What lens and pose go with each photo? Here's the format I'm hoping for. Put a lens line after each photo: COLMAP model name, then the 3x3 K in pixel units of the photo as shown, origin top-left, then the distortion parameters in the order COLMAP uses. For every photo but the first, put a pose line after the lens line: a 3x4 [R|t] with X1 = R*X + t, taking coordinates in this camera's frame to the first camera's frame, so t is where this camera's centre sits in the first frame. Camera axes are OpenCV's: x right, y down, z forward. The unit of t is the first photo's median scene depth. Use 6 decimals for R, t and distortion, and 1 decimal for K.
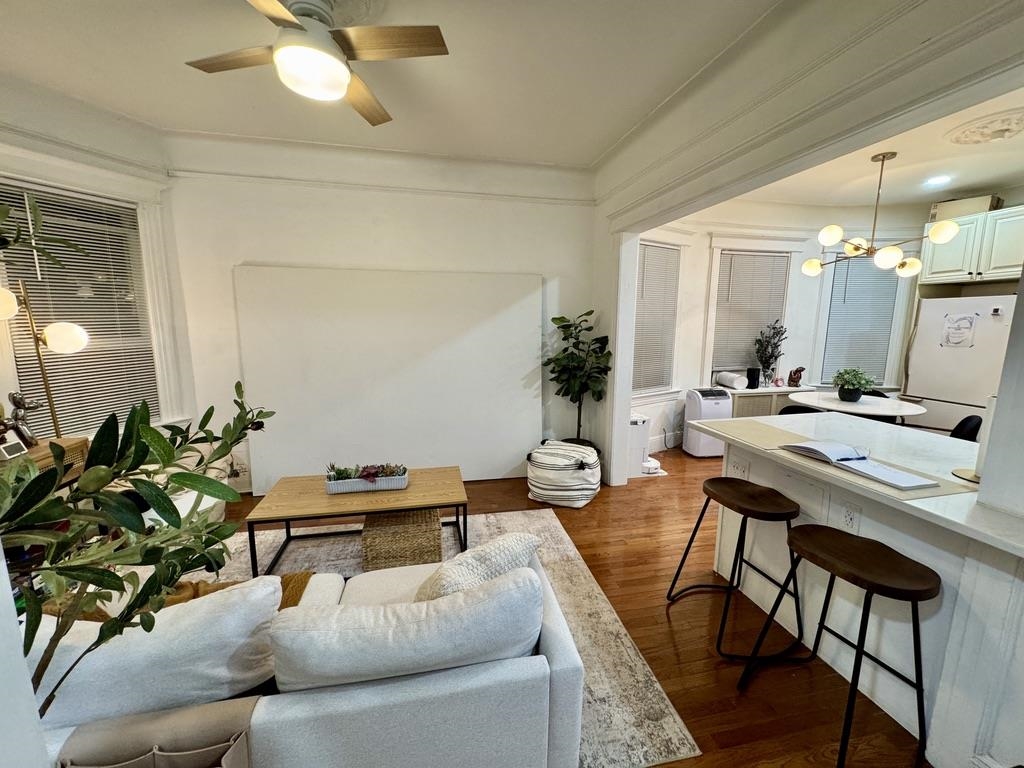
lens RADIAL K [[407.5, 0, 513.0], [0, 407.5, 383.8], [0, 0, 1]] dist [-0.004123, 0.000287]
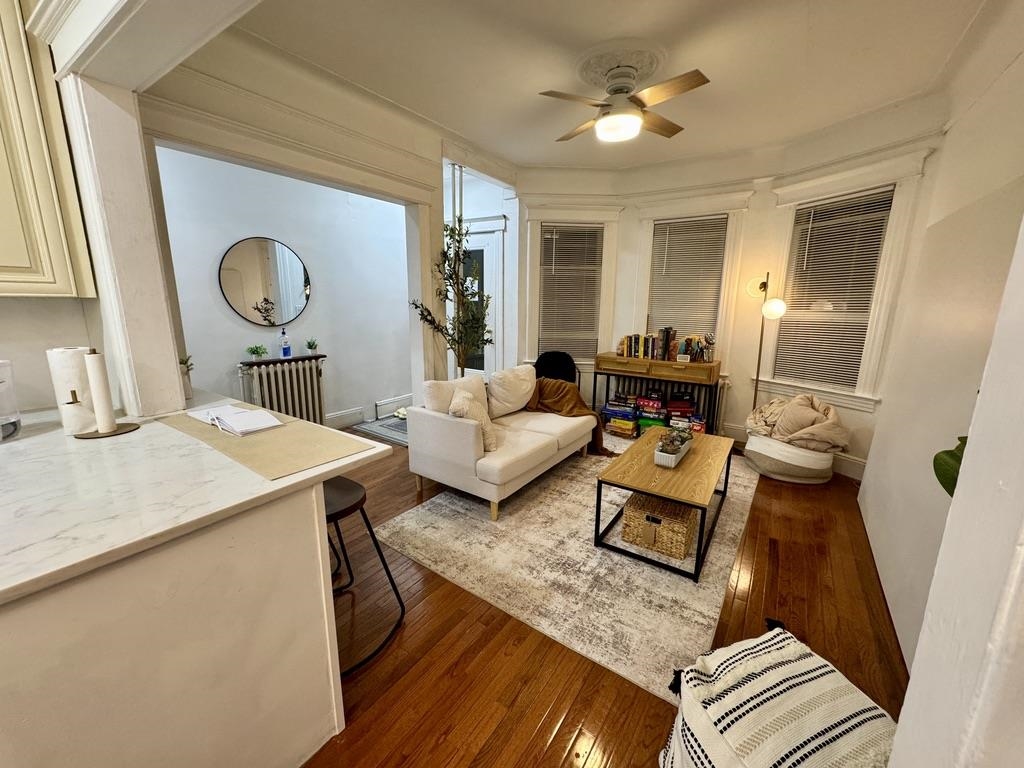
lens RADIAL K [[407.5, 0, 513.2], [0, 407.5, 384.1], [0, 0, 1]] dist [-0.004123, 0.000287]
pose [[-0.721361, 0.130852, -0.680085, 0.489257], [-0.119358, 0.943806, 0.308196, -0.146687], [0.682196, 0.303494, -0.665206, 1.053476]]
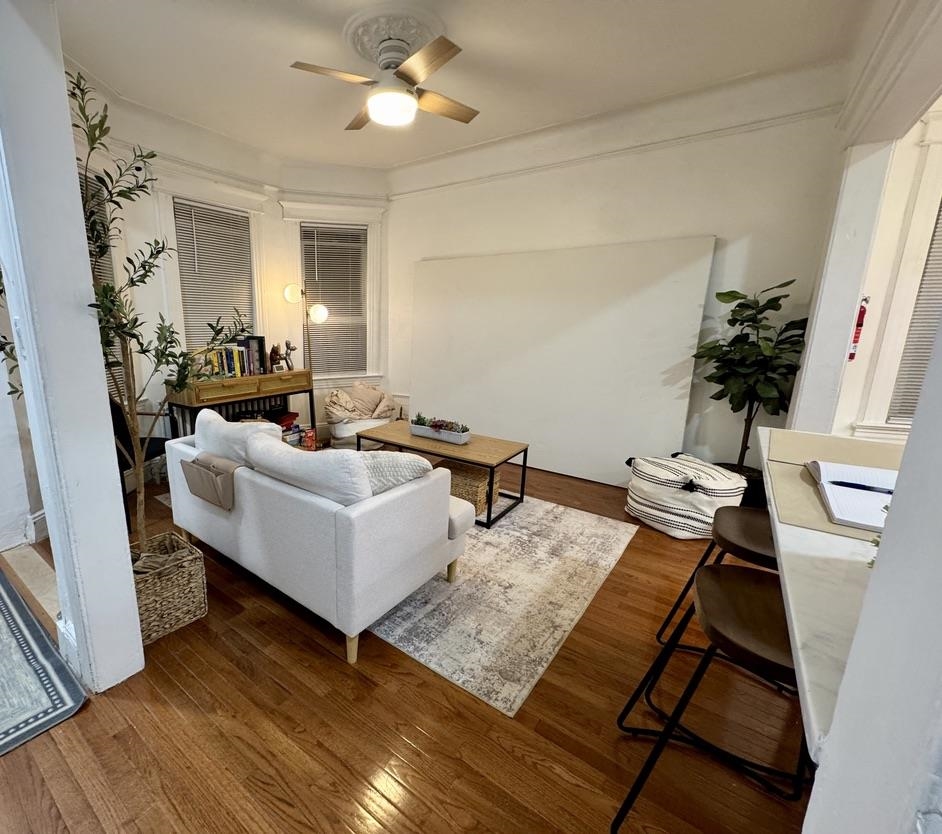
lens RADIAL K [[440.8, 0, 385.8], [0, 440.8, 416.8], [0, 0, 1]] dist [-0.001528, -0.002002]
pose [[0.626772, 0.167924, -0.760893, 0.414625], [-0.123321, 0.985573, 0.115925, 0.047467], [0.769382, 0.021176, 0.638438, 0.030398]]
